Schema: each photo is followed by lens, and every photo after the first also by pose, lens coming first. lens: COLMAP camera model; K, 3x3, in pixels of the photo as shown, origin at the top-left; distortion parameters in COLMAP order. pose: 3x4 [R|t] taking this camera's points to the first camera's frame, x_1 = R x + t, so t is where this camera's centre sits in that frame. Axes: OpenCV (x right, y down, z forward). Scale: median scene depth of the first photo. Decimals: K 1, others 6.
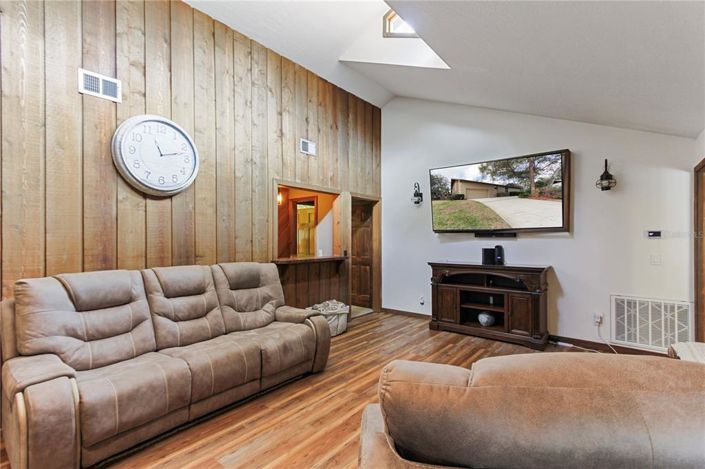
lens RADIAL K [[330.5, 0, 331.5], [0, 330.5, 230.5], [0, 0, 1]] dist [-0.000272, 0.001101]
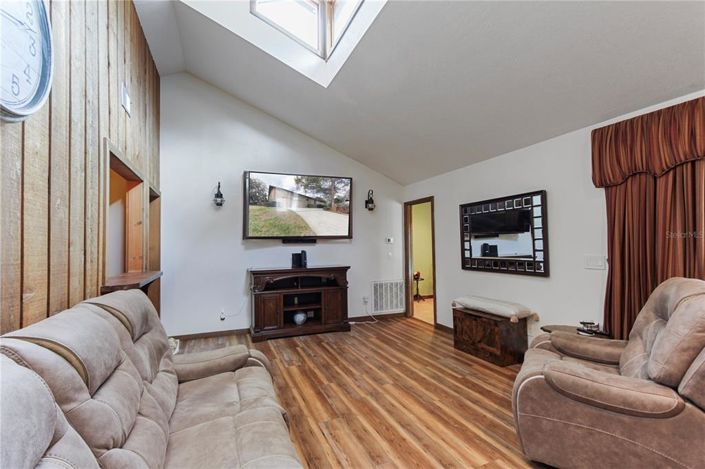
lens RADIAL K [[330.5, 0, 351.3], [0, 330.5, 234.9], [0, 0, 1]] dist [-0.000272, 0.001101]
pose [[0.476222, 0.012399, 0.879238, -0.431163], [0.000909, 0.999893, -0.014593, 0.009078], [-0.879324, 0.007748, 0.476160, 0.336562]]
